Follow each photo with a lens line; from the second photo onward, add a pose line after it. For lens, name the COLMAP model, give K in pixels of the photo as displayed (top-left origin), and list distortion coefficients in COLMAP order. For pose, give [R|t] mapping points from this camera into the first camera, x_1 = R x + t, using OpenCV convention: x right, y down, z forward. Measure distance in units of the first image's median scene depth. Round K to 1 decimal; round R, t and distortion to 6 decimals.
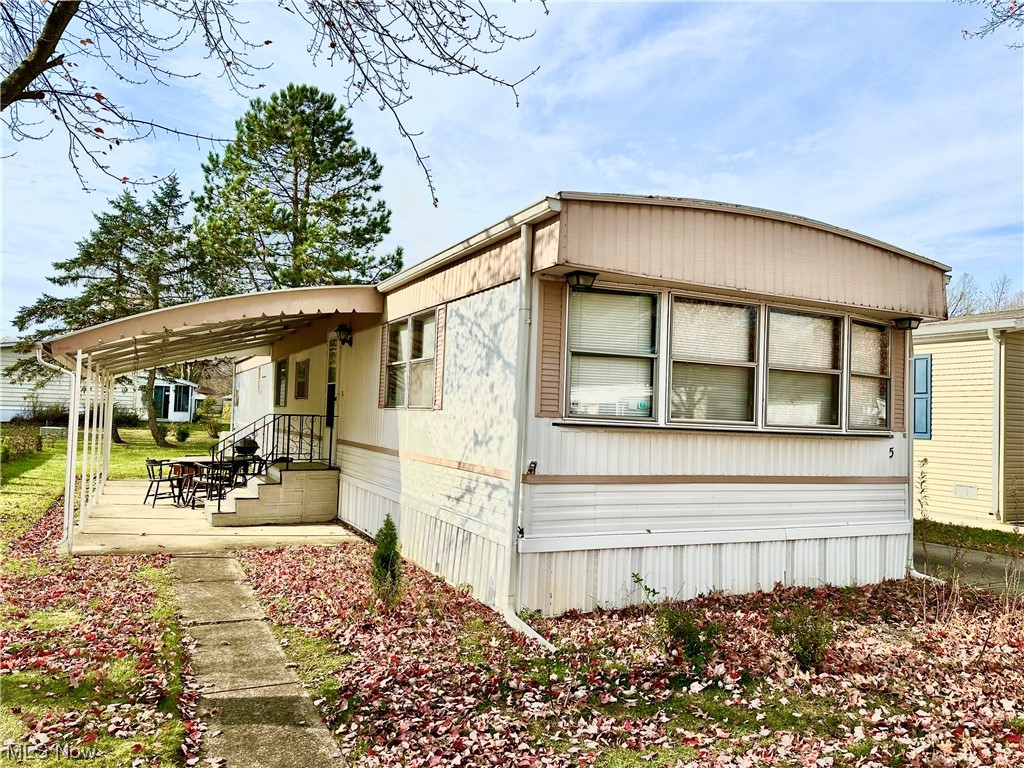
lens RADIAL K [[715.8, 0, 512.0], [0, 715.8, 384.0], [0, 0, 1]] dist [0.184469, -0.314737]
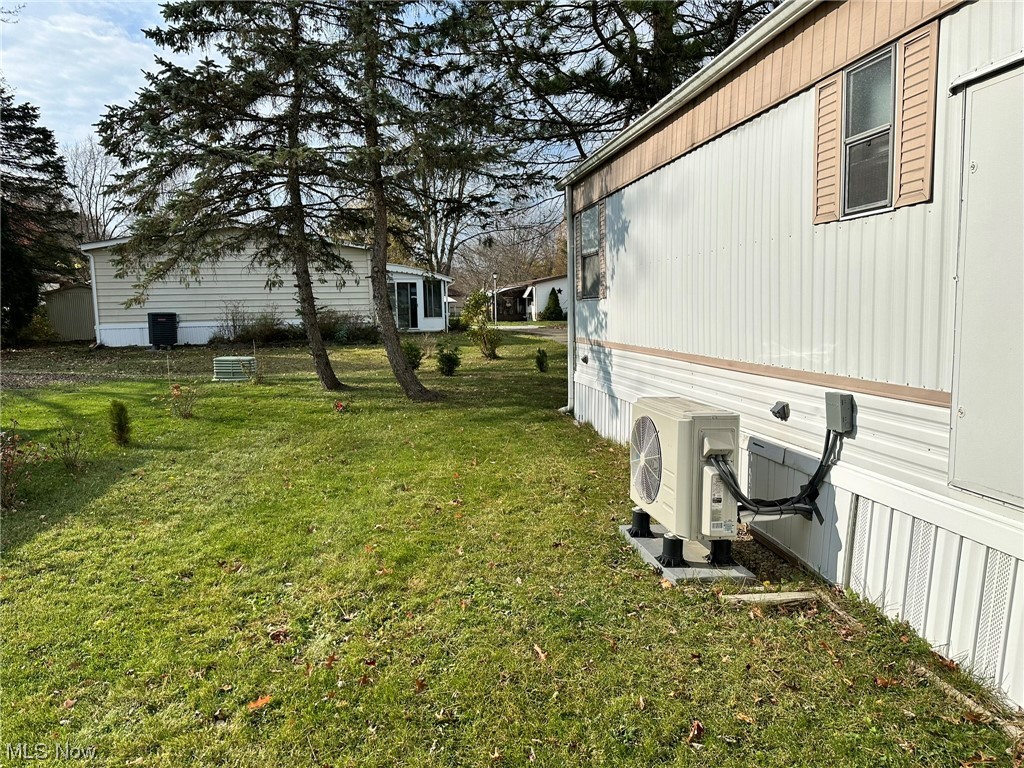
lens RADIAL K [[717.9, 0, 509.0], [0, 717.9, 387.5], [0, 0, 1]] dist [0.065562, -0.076110]
pose [[0.949966, -0.027364, -0.311153, -0.187601], [0.072070, 0.988479, 0.133100, 0.019979], [0.303926, -0.148865, 0.940993, 0.400926]]
